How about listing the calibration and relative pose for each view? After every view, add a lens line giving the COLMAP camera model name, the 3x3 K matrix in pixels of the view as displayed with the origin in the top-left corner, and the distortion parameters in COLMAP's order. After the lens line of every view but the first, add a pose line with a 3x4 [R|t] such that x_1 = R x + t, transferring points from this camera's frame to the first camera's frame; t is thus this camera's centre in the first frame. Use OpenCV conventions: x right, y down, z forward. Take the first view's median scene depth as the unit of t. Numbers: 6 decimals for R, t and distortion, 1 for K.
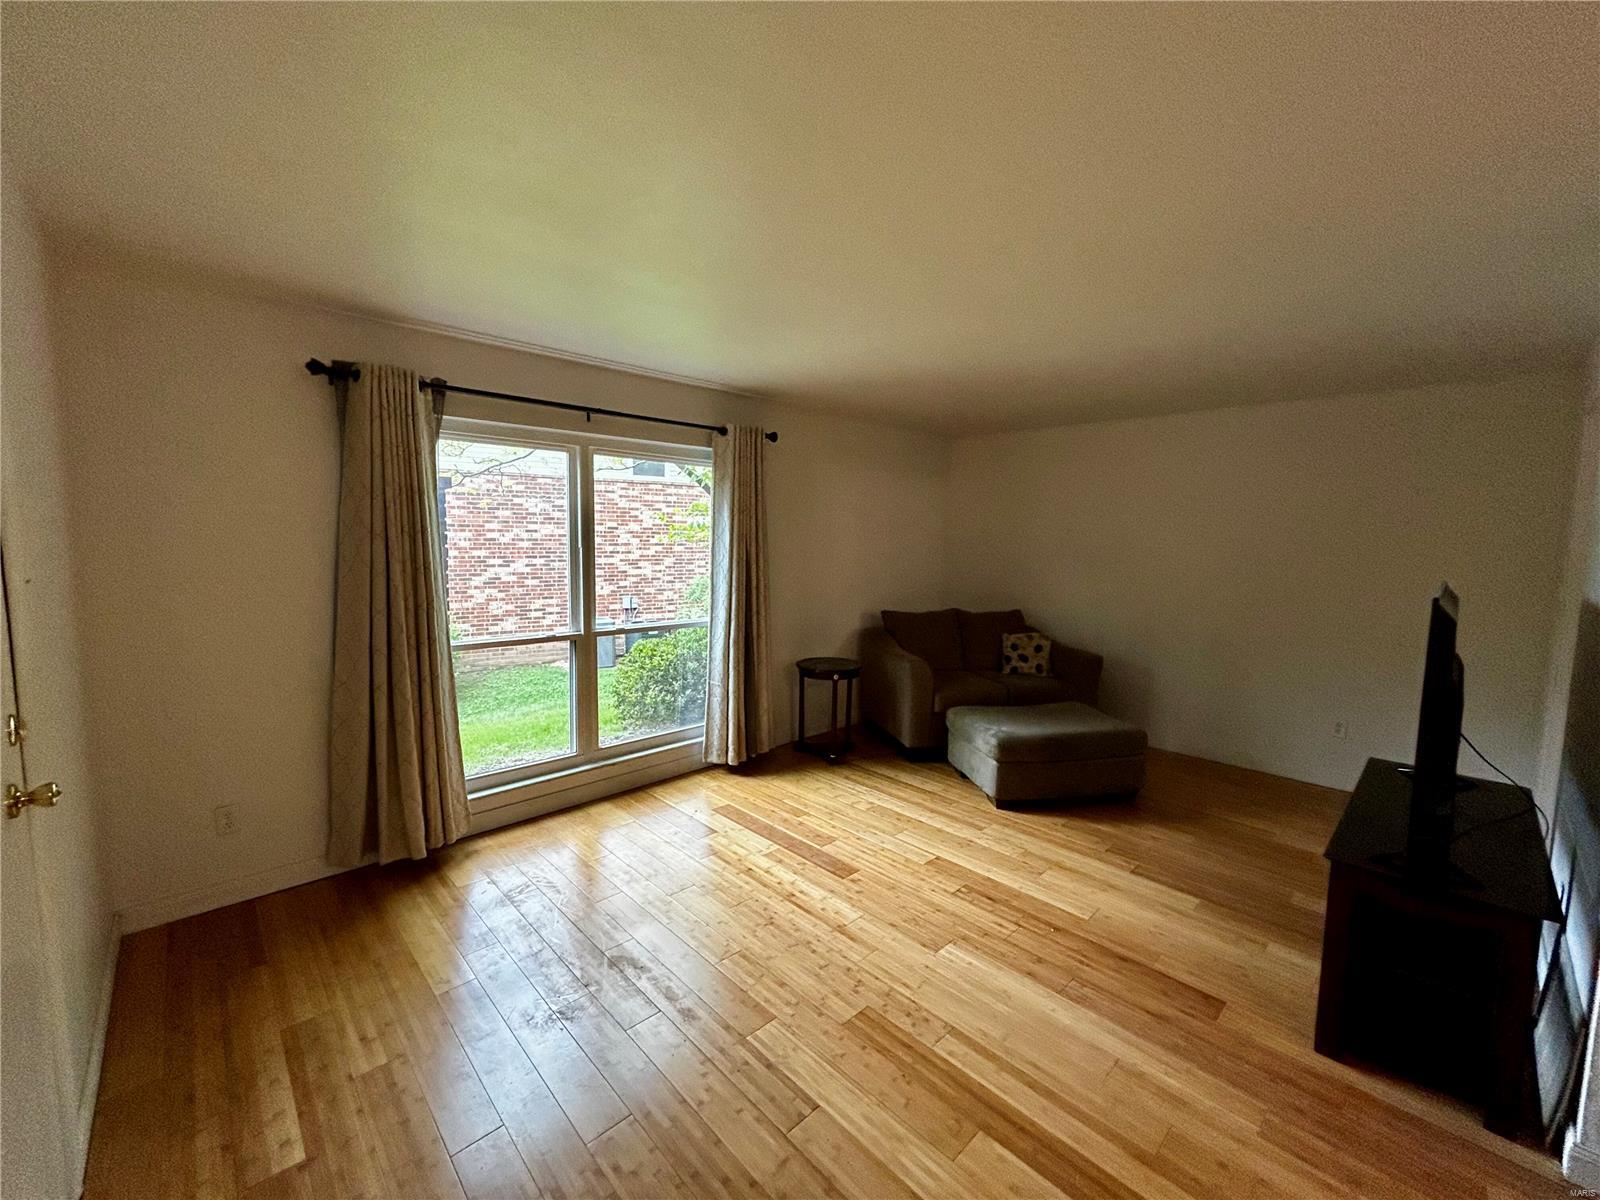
lens RADIAL K [[646.8, 0, 800.6], [0, 646.8, 598.8], [0, 0, 1]] dist [-0.002394, 0.000060]
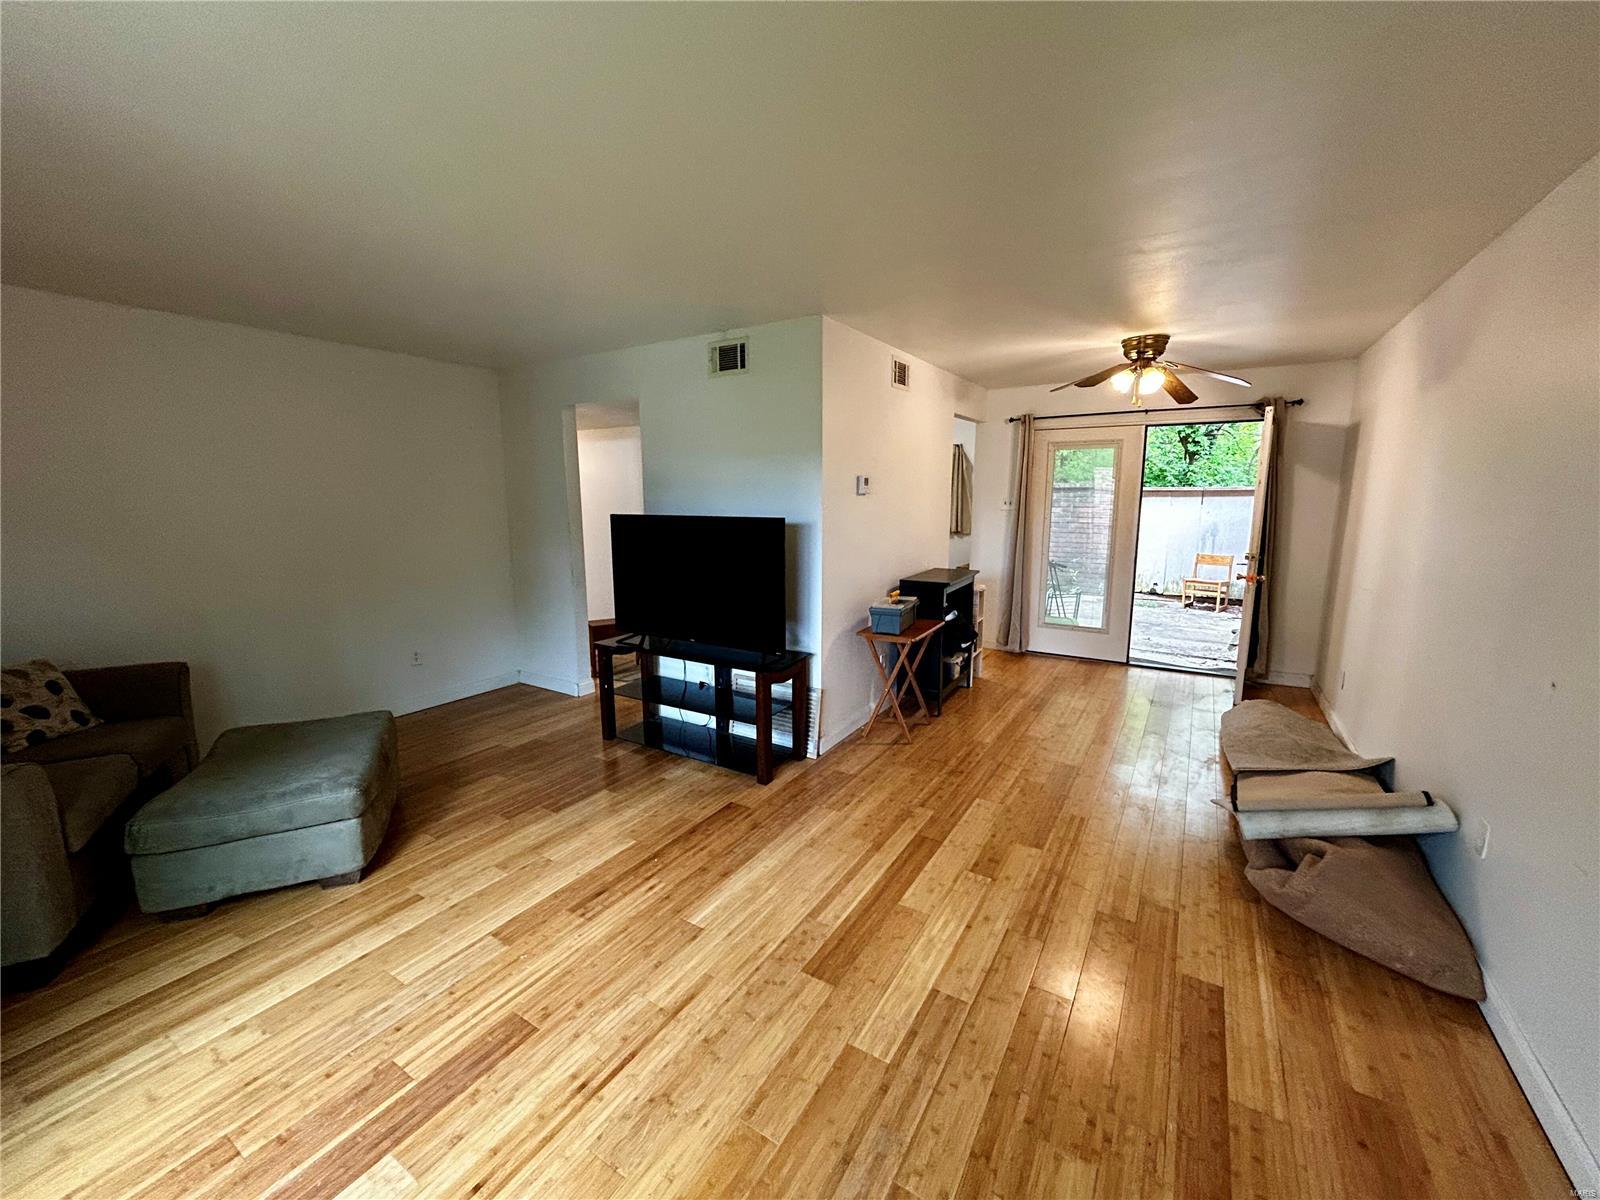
lens RADIAL K [[646.8, 0, 799.4], [0, 646.8, 595.6], [0, 0, 1]] dist [-0.002394, 0.000060]
pose [[-0.251741, -0.169370, 0.952859, -0.506010], [0.089919, 0.976215, 0.197278, -0.084748], [-0.963608, 0.135343, -0.230524, 0.791849]]
